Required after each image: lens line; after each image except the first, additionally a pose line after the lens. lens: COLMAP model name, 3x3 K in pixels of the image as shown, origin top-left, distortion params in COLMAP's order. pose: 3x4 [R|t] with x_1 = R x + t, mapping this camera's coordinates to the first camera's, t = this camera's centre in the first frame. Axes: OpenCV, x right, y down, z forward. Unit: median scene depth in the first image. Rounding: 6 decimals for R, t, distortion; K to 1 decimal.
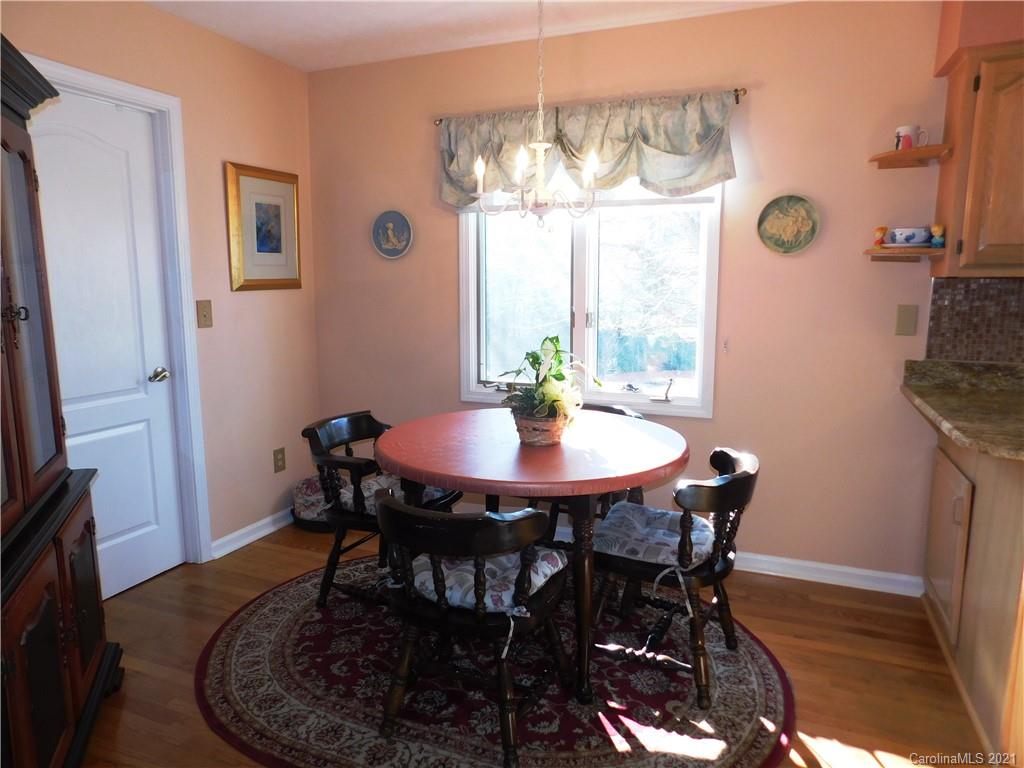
lens RADIAL K [[677.7, 0, 506.9], [0, 677.7, 384.5], [0, 0, 1]] dist [-0.058254, 0.049362]
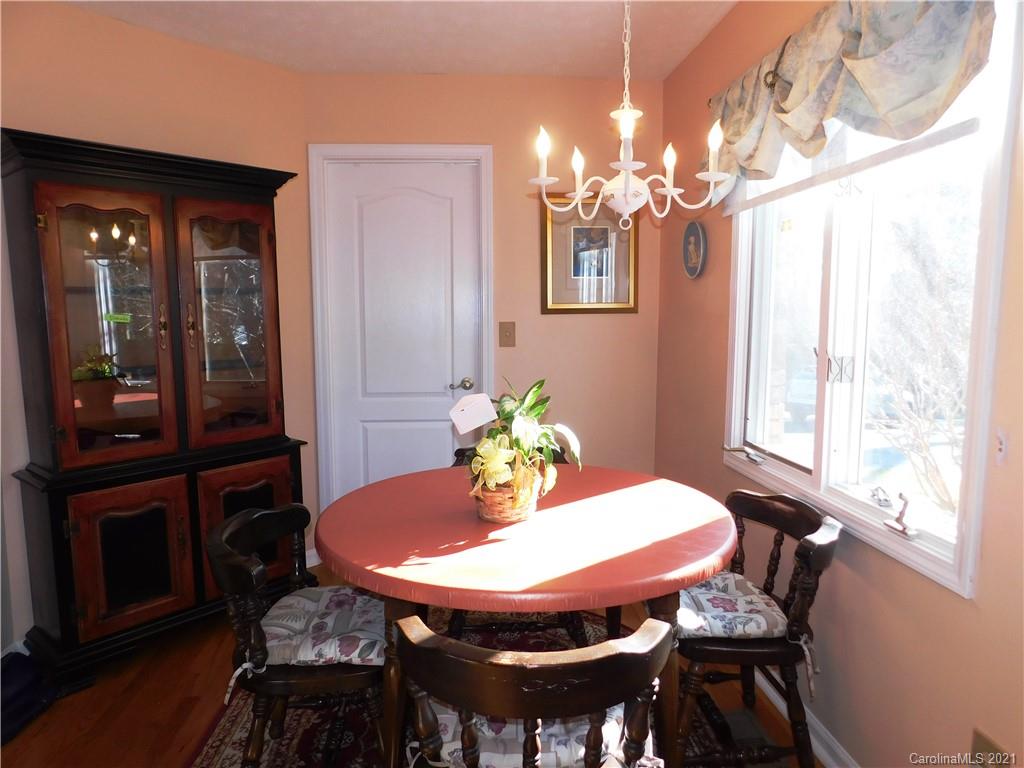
lens RADIAL K [[675.7, 0, 512.0], [0, 675.7, 384.0], [0, 0, 1]] dist [-0.059761, 0.059479]
pose [[0.467857, 0.099116, -0.878229, 0.649835], [-0.132941, 0.990278, 0.040940, -0.086312], [0.873749, 0.097599, 0.476485, 0.589062]]
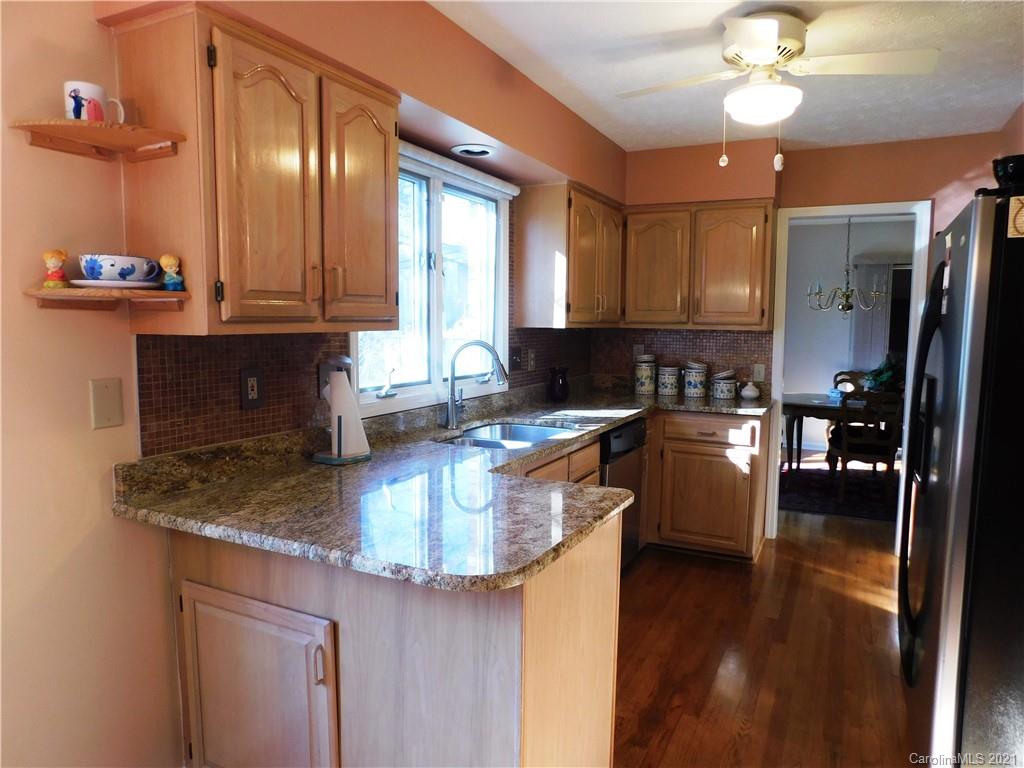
lens RADIAL K [[677.7, 0, 506.9], [0, 677.7, 384.5], [0, 0, 1]] dist [-0.058254, 0.049362]
pose [[0.086244, -0.095318, 0.991704, 0.016389], [0.149214, 0.985421, 0.081738, -0.115258], [-0.985037, 0.140926, 0.099209, 0.604322]]
